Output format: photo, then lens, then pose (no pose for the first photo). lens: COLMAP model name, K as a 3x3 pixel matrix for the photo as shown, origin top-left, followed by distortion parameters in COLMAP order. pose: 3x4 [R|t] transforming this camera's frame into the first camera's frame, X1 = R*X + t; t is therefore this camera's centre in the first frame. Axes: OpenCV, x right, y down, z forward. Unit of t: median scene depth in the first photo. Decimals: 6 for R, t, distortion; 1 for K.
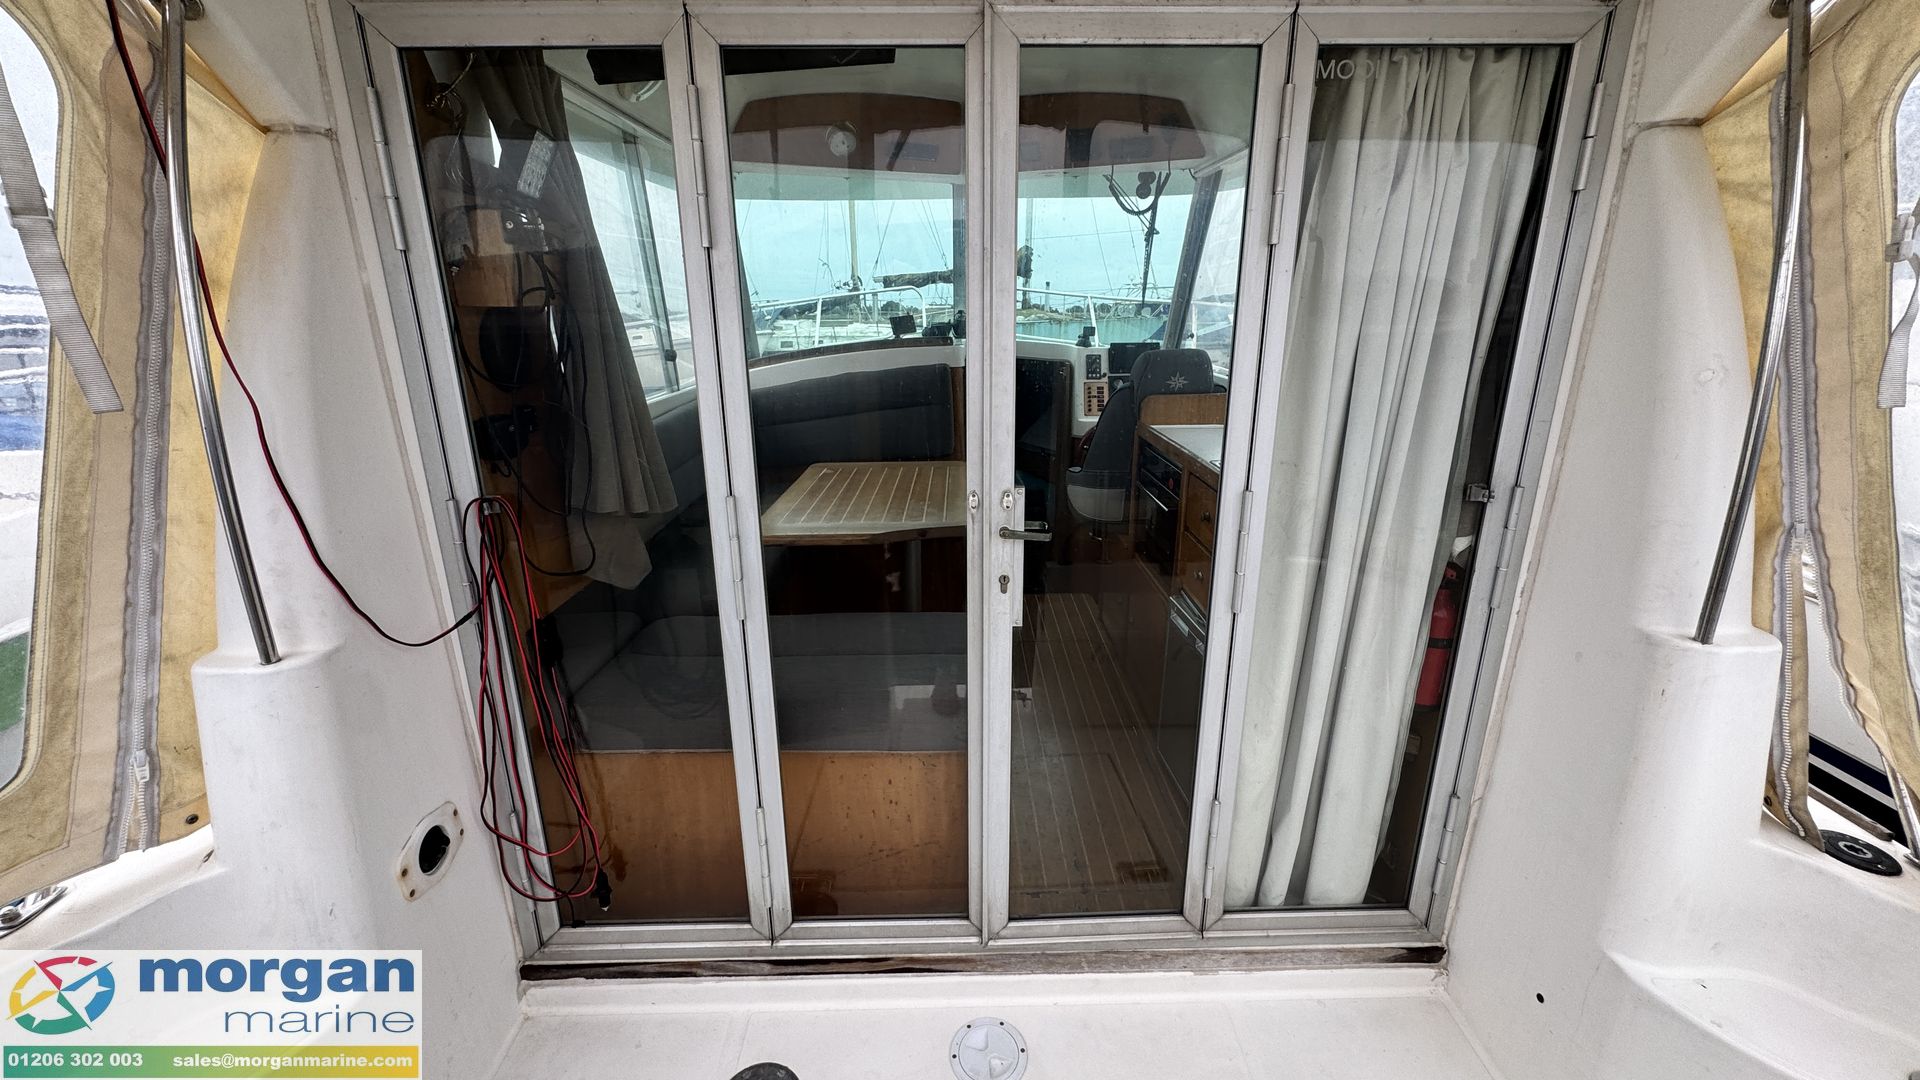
lens RADIAL K [[764.7, 0, 959.5], [0, 764.7, 535.0], [0, 0, 1]] dist [-0.004599, 0.000516]
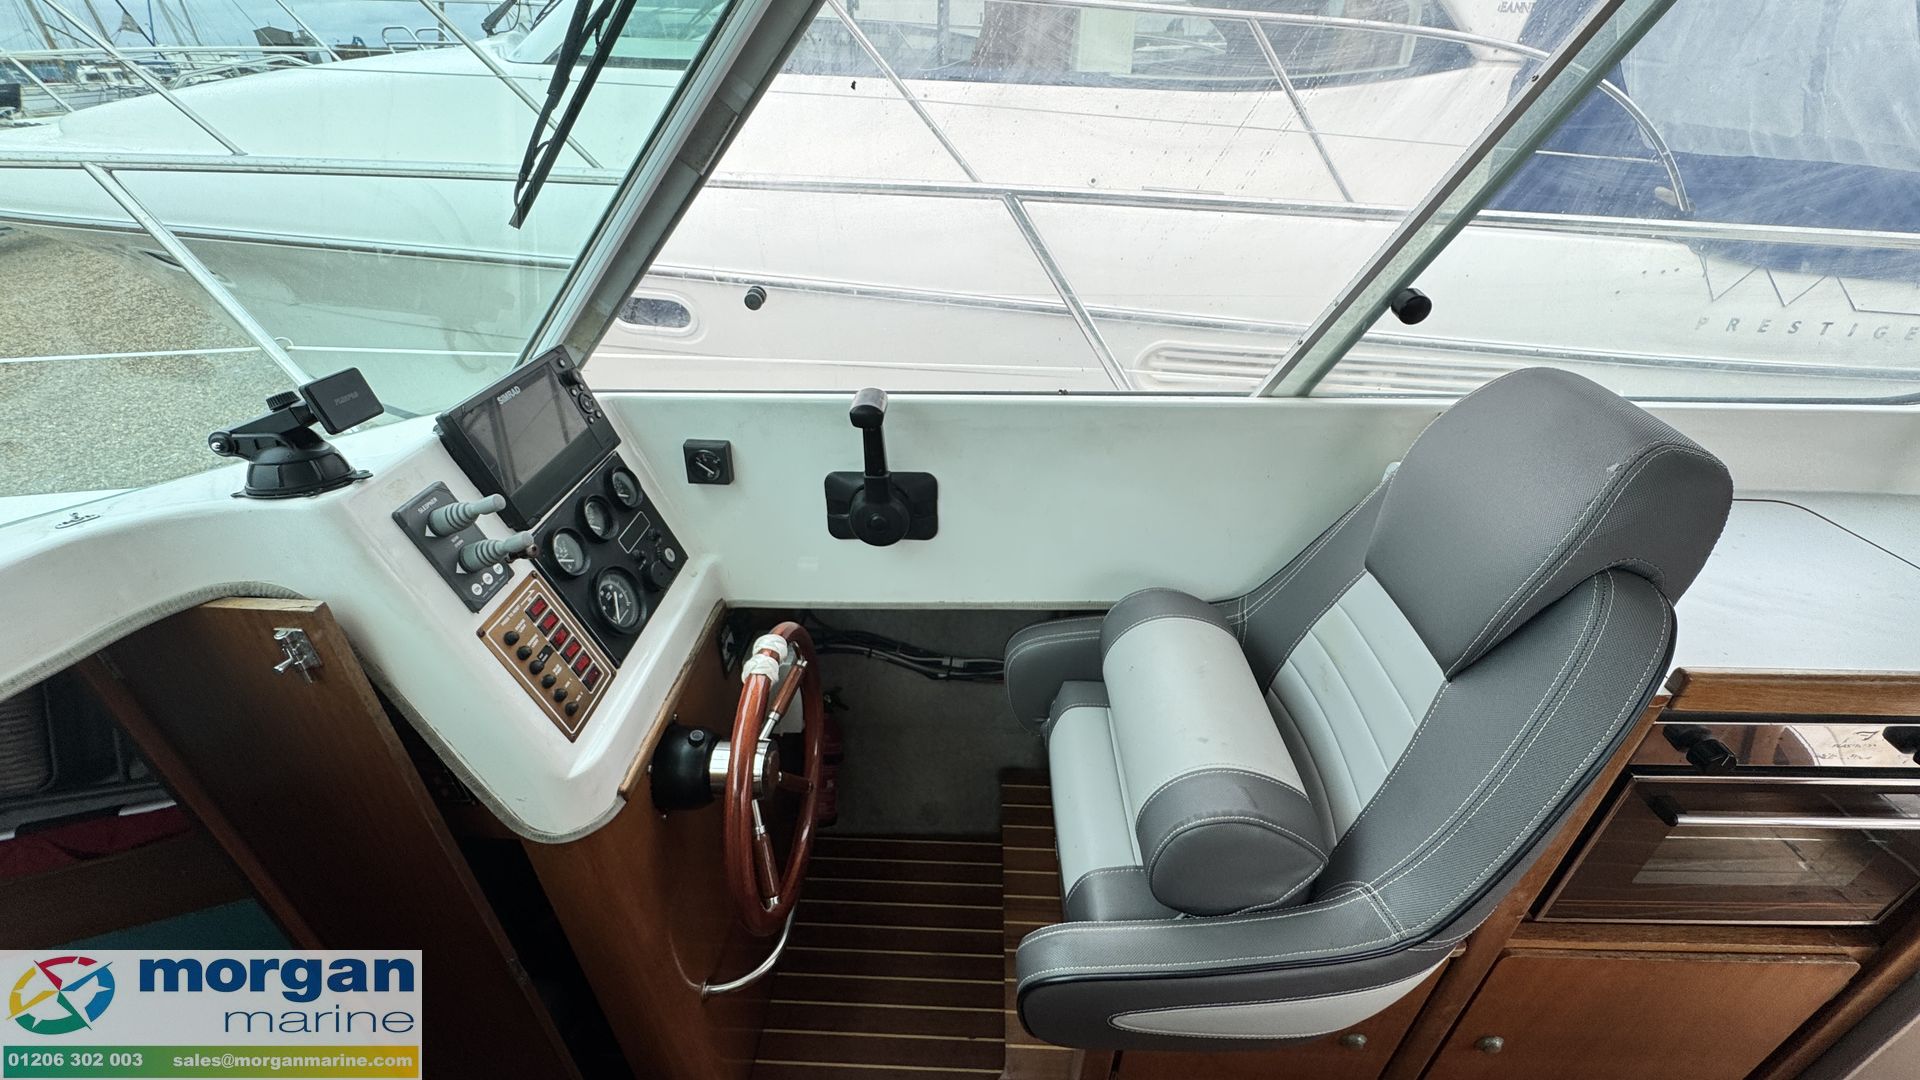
lens RADIAL K [[764.7, 0, 960.6], [0, 764.7, 538.0], [0, 0, 1]] dist [-0.004599, 0.000516]
pose [[0.040926, -0.514783, 0.856343, 0.010718], [0.291381, 0.825956, 0.482591, -0.701281], [-0.955731, 0.229772, 0.183801, 2.056844]]
